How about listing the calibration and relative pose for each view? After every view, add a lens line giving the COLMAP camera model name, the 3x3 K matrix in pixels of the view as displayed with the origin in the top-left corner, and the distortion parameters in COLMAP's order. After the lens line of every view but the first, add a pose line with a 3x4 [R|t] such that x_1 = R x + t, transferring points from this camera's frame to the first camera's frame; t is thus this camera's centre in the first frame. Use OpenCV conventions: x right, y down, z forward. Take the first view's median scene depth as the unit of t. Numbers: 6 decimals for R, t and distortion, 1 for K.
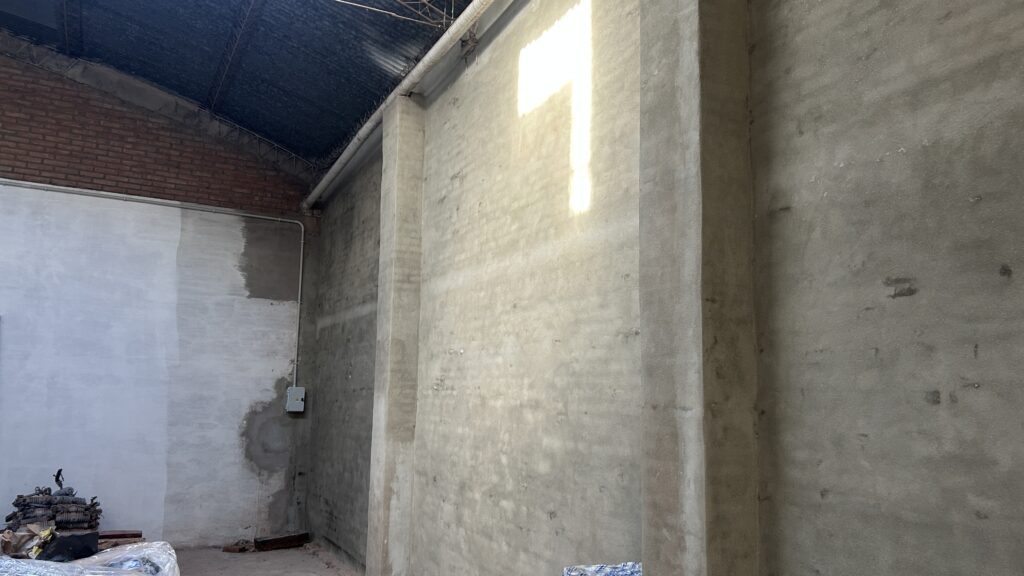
lens RADIAL K [[758.4, 0, 509.3], [0, 758.4, 288.5], [0, 0, 1]] dist [0.077843, -0.031802]
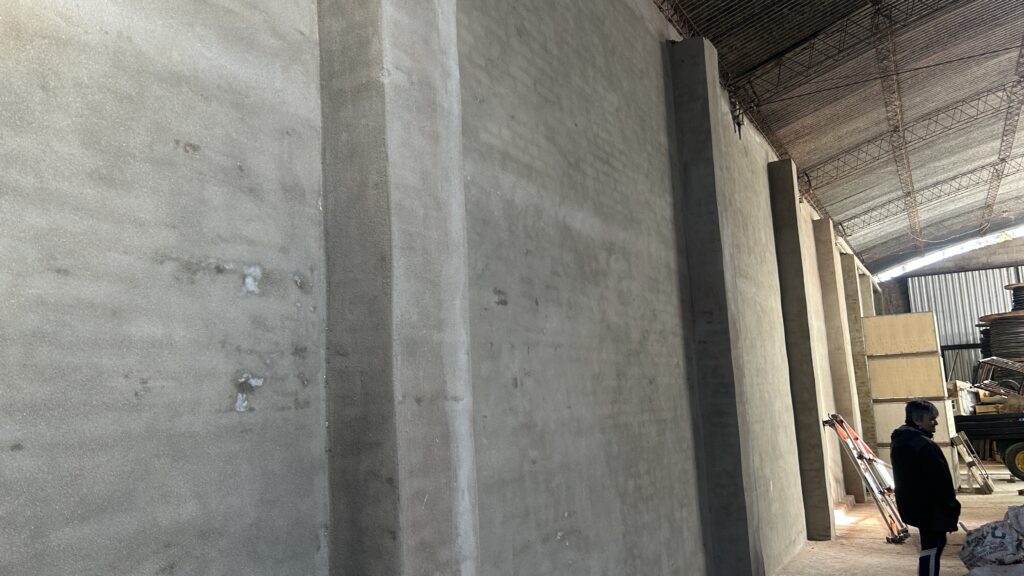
lens RADIAL K [[758.4, 0, 508.8], [0, 758.4, 290.7], [0, 0, 1]] dist [0.077843, -0.031802]
pose [[-0.543270, 0.133252, 0.828916, -0.453031], [-0.074513, 0.975775, -0.205696, 0.204448], [-0.836245, -0.173514, -0.520180, 1.372967]]
